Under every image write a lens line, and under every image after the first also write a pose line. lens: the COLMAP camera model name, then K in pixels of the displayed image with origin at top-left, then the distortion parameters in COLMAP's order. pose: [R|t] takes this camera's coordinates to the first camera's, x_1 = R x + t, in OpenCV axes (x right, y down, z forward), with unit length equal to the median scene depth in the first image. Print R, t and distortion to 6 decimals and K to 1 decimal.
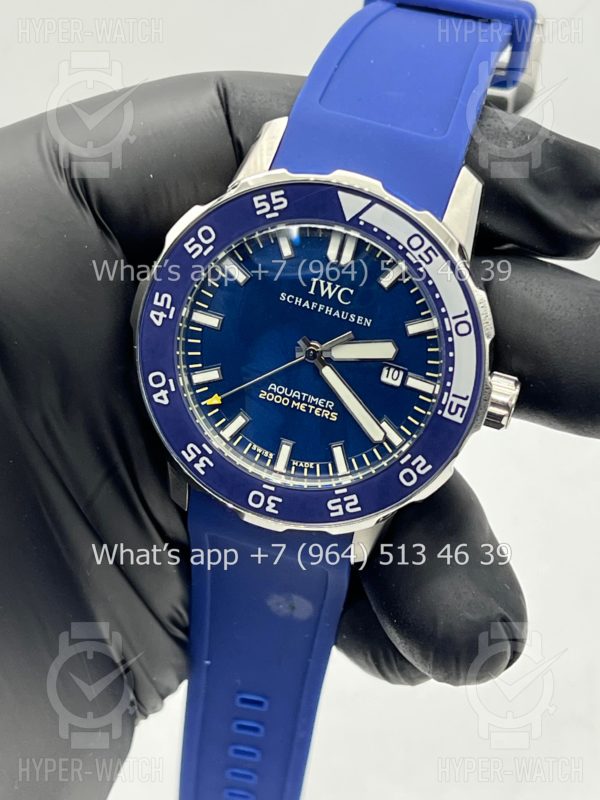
lens RADIAL K [[1851.5, 0, 306.2], [0, 1851.5, 402.6], [0, 0, 1]] dist [0.144093, 0.000000]
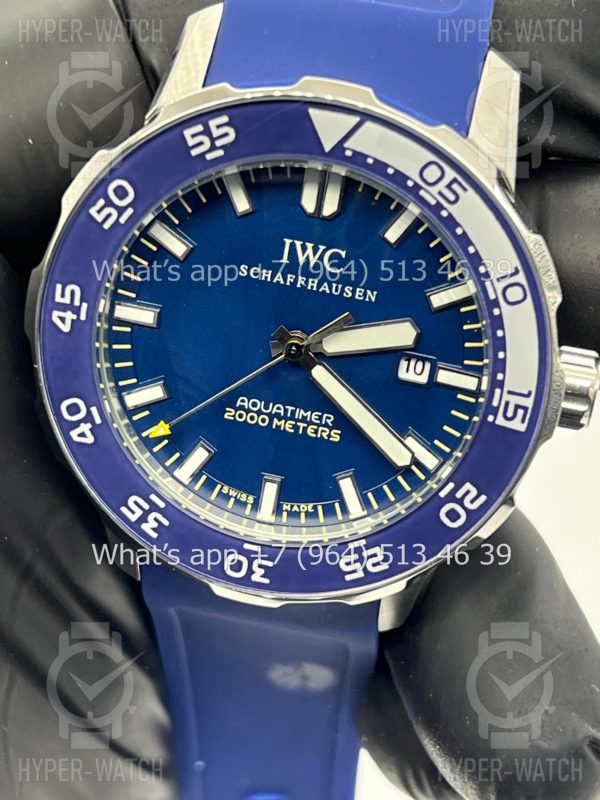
lens RADIAL K [[1851.5, 0, 301.2], [0, 1851.5, 396.1], [0, 0, 1]] dist [0.144093, 0.000000]
pose [[0.994611, -0.103626, 0.003186, 0.001579], [0.103215, 0.992624, 0.063600, -0.052672], [-0.009753, -0.062929, 0.997970, 0.317432]]
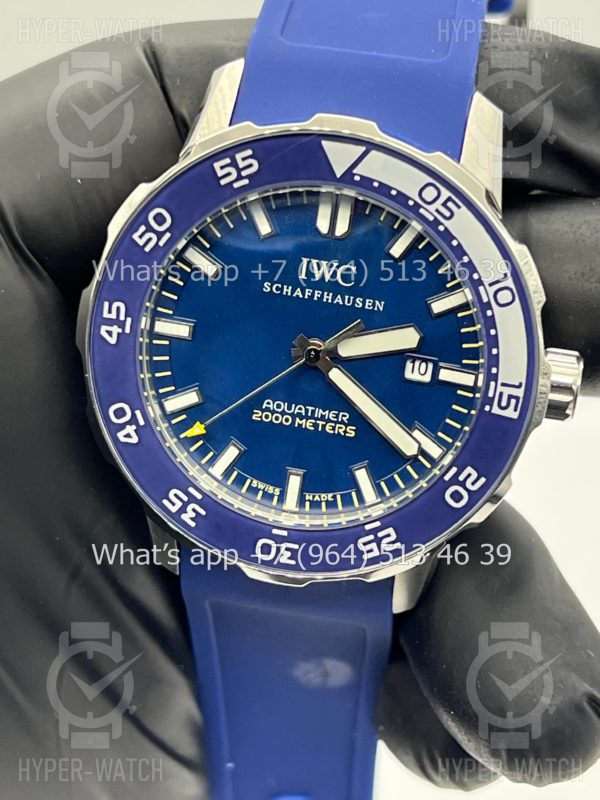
lens RADIAL K [[1851.5, 0, 298.9], [0, 1851.5, 402.8], [0, 0, 1]] dist [0.144093, 0.000000]
pose [[0.991801, -0.126815, 0.015759, -0.017767], [0.127040, 0.991796, -0.014170, 0.003877], [-0.013833, 0.016056, 0.999775, 0.221966]]
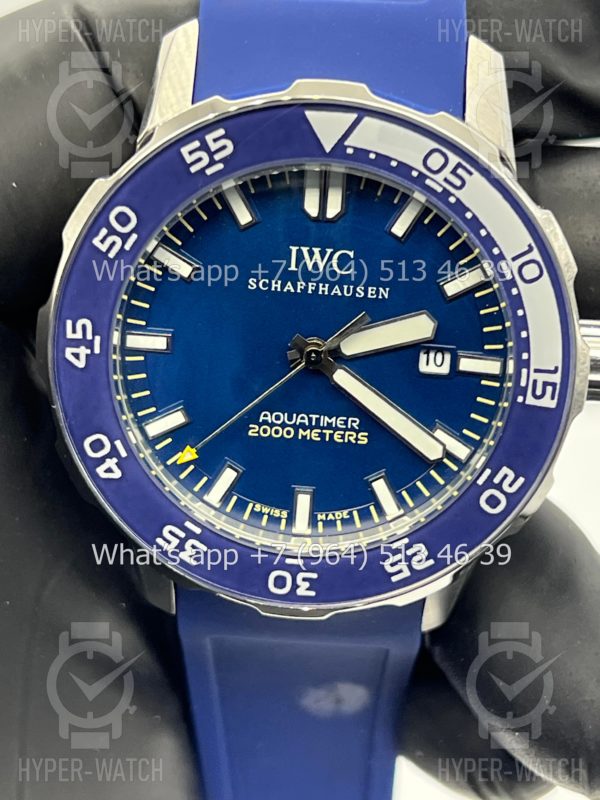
lens RADIAL K [[1851.5, 0, 298.4], [0, 1851.5, 407.7], [0, 0, 1]] dist [0.144093, 0.000000]
pose [[0.970191, -0.229271, 0.078510, -0.059760], [0.225541, 0.972758, 0.053595, -0.045812], [-0.088659, -0.034290, 0.995472, 0.326727]]
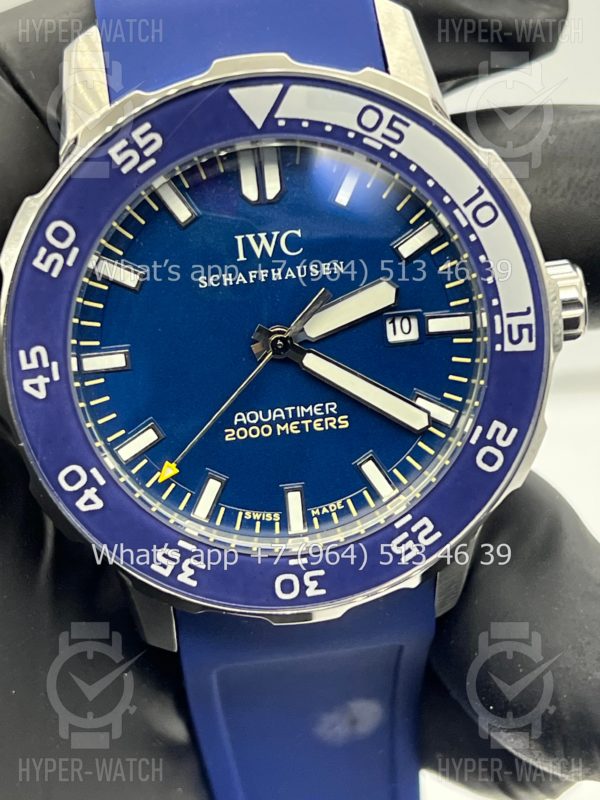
lens RADIAL K [[1851.5, 0, 294.2], [0, 1851.5, 398.6], [0, 0, 1]] dist [0.144093, 0.000000]
pose [[0.900852, -0.393372, 0.183641, -0.119057], [0.400160, 0.916446, 0.000107, -0.007168], [-0.168339, 0.073389, 0.982993, 0.362158]]
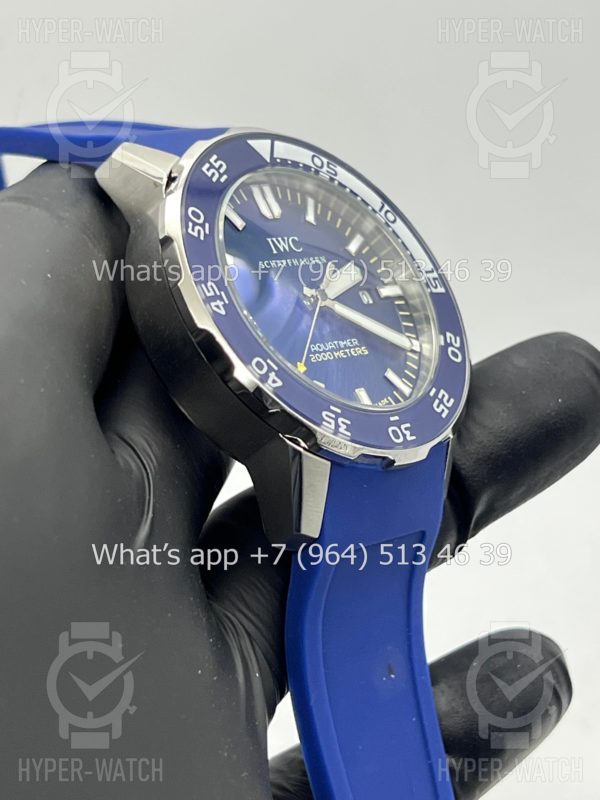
lens RADIAL K [[1851.5, 0, 297.4], [0, 1851.5, 395.3], [0, 0, 1]] dist [0.144093, 0.000000]
pose [[0.419798, -0.262304, 0.868888, -0.841091], [0.706494, 0.695413, -0.131404, 0.125446], [-0.569768, 0.669027, 0.477249, 0.587212]]
